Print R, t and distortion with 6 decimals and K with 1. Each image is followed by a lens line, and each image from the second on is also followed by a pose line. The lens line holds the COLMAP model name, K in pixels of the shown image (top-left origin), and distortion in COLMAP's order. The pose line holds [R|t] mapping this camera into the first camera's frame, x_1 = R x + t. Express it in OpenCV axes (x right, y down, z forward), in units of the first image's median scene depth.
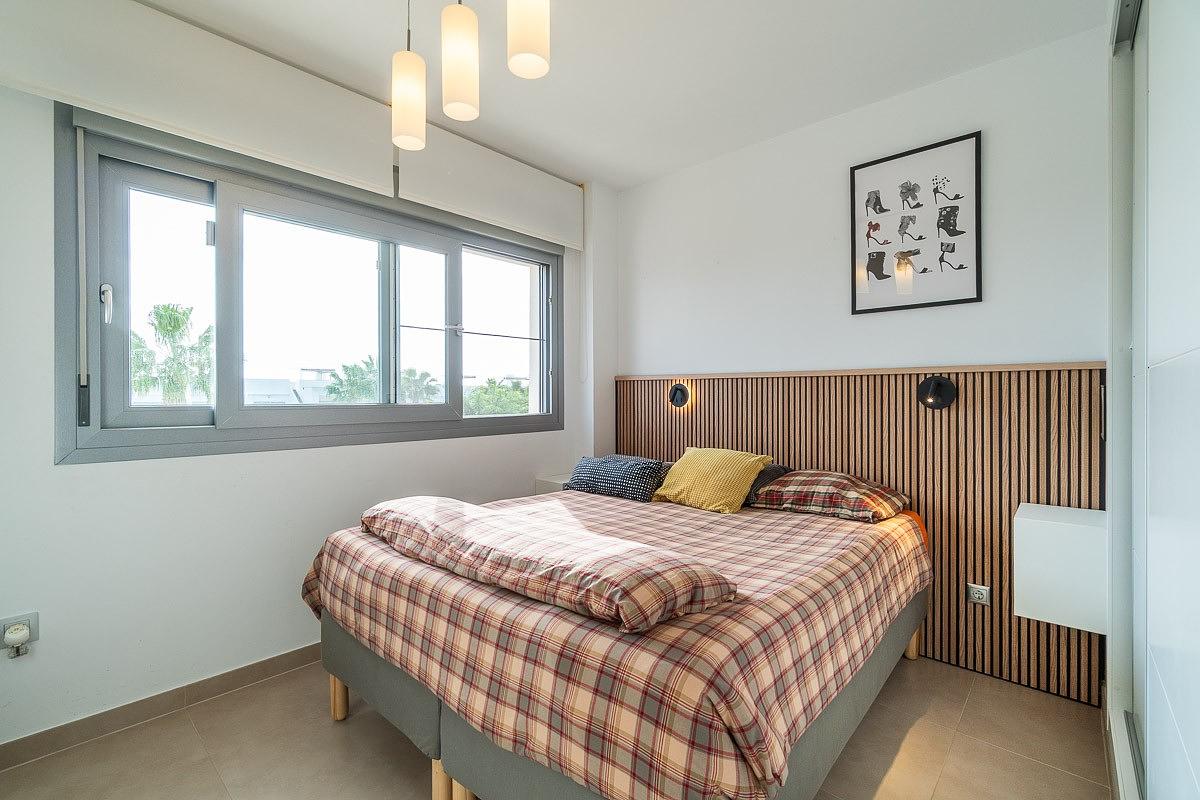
lens RADIAL K [[516.8, 0, 601.8], [0, 516.8, 397.3], [0, 0, 1]] dist [0.002602, -0.000282]
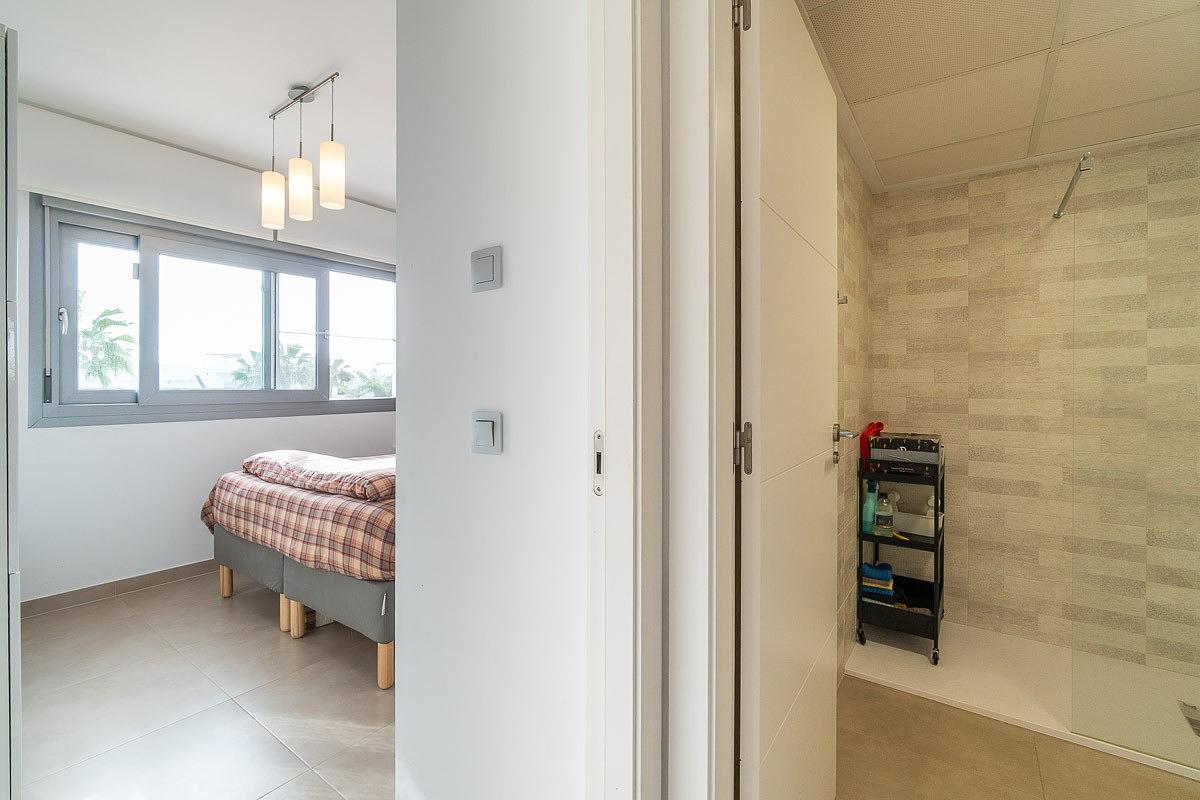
lens RADIAL K [[516.8, 0, 573.8], [0, 516.8, 383.0], [0, 0, 1]] dist [0.002602, -0.000282]
pose [[0.995682, 0.005278, 0.092684, 0.252873], [-0.004969, 0.999981, -0.003560, -0.002672], [-0.092701, 0.003084, 0.995689, -0.422963]]
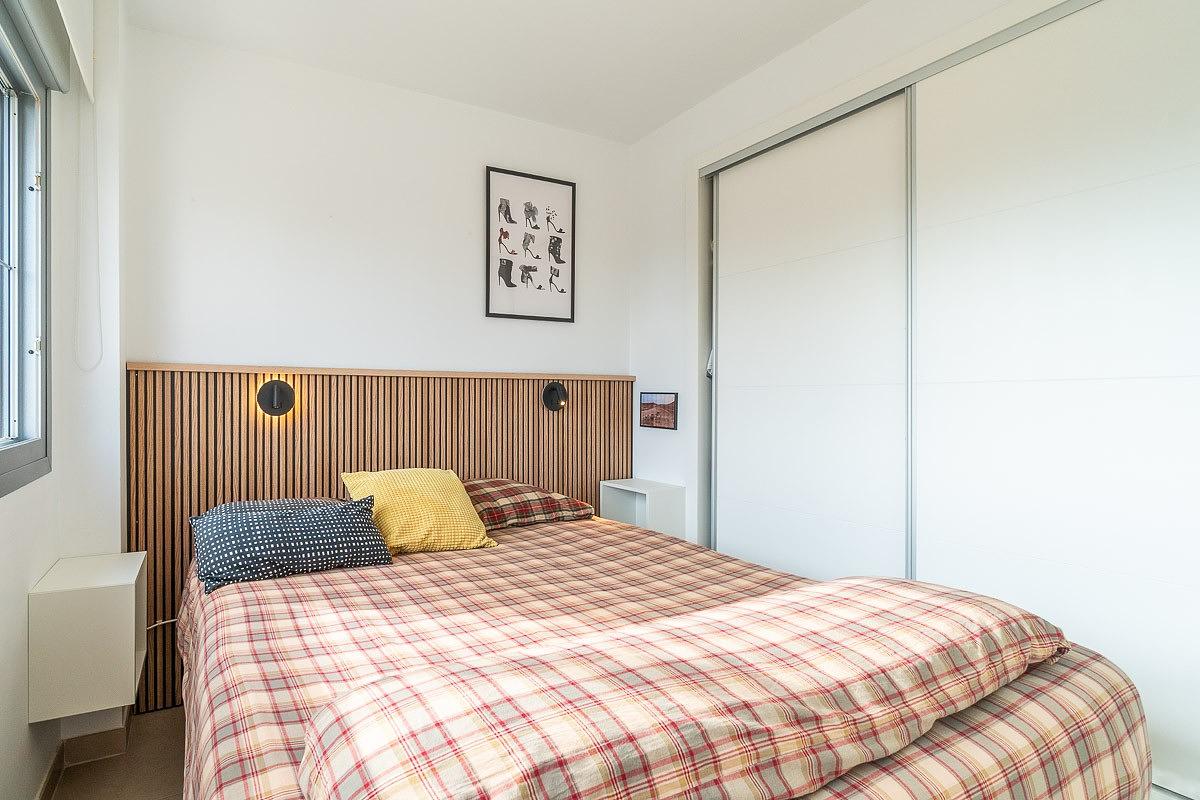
lens RADIAL K [[516.8, 0, 597.5], [0, 516.8, 401.1], [0, 0, 1]] dist [0.002602, -0.000282]
pose [[0.409683, -0.001390, 0.912227, -0.430556], [0.001776, 0.999998, 0.000726, 0.000528], [-0.912226, 0.001323, 0.409685, 0.534820]]
